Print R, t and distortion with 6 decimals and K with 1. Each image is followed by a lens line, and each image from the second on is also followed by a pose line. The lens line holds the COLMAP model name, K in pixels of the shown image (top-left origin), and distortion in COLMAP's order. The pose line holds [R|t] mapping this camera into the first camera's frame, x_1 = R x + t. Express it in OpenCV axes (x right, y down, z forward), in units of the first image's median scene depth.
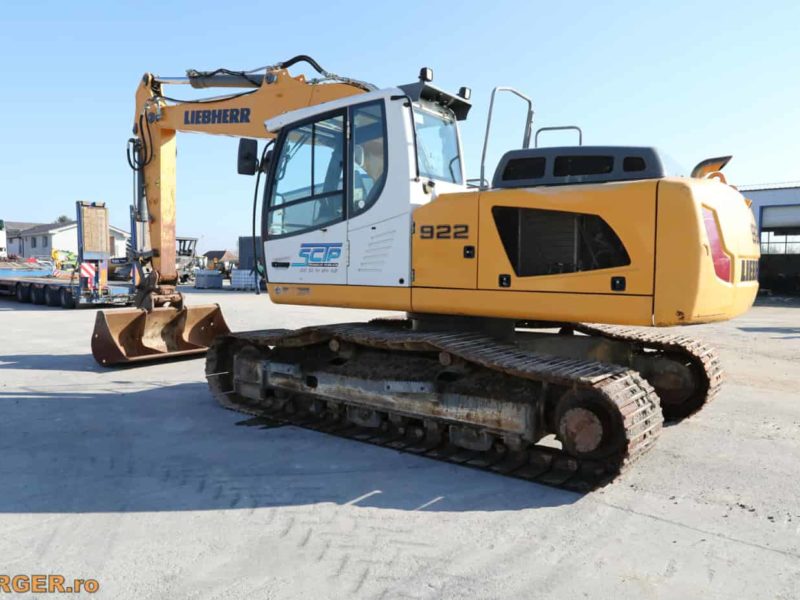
lens RADIAL K [[591.3, 0, 400.0], [0, 591.3, 300.0], [0, 0, 1]] dist [-0.002569, 0.002245]
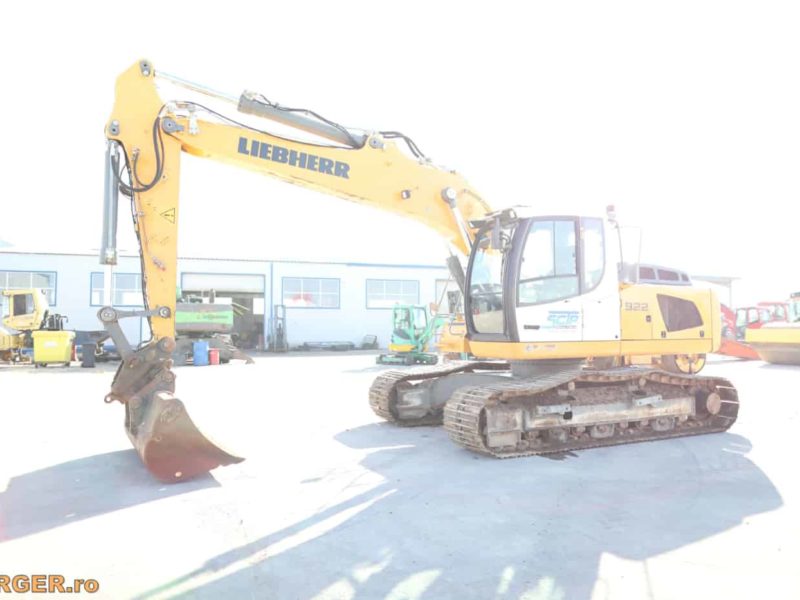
lens RADIAL K [[591.3, 0, 400.0], [0, 591.3, 300.0], [0, 0, 1]] dist [-0.002569, 0.002245]
pose [[0.463967, 0.026484, 0.885457, -1.544558], [0.054467, 0.996809, -0.058354, -0.064276], [-0.884177, 0.075303, 0.461044, 0.726354]]
